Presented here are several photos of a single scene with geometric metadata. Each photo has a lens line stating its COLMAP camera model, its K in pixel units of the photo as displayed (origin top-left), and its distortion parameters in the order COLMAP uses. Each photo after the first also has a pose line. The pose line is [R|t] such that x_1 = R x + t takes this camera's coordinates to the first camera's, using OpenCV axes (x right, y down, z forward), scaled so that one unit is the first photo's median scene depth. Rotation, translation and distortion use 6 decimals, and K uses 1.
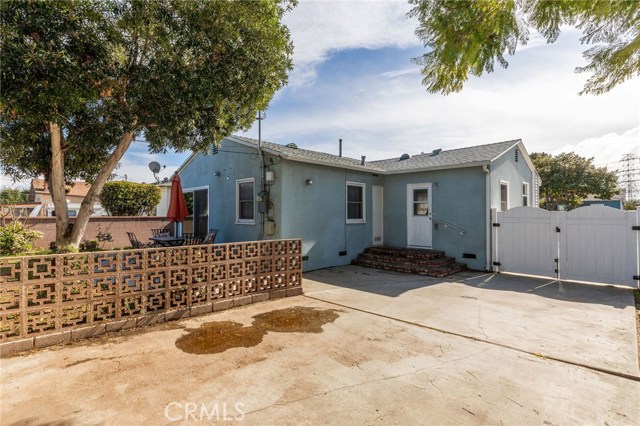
lens RADIAL K [[318.5, 0, 321.8], [0, 318.5, 214.6], [0, 0, 1]] dist [-0.000147, 0.000220]
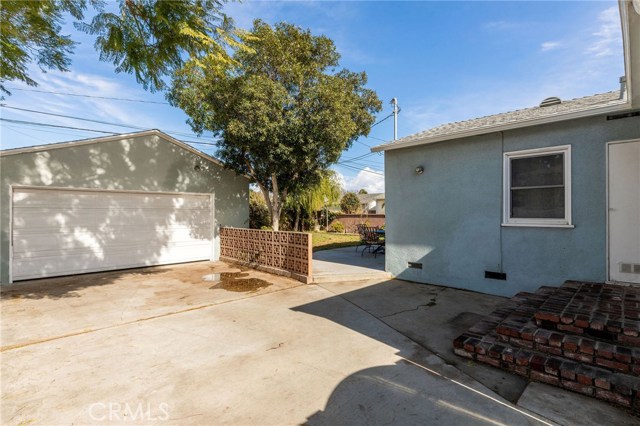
lens RADIAL K [[318.5, 0, 322.3], [0, 318.5, 212.2], [0, 0, 1]] dist [-0.000147, 0.000220]
pose [[-0.006938, -0.003430, -0.999970, 1.179029], [0.001768, 0.999993, -0.003443, 0.008589], [0.999974, -0.001792, -0.006932, 1.204362]]
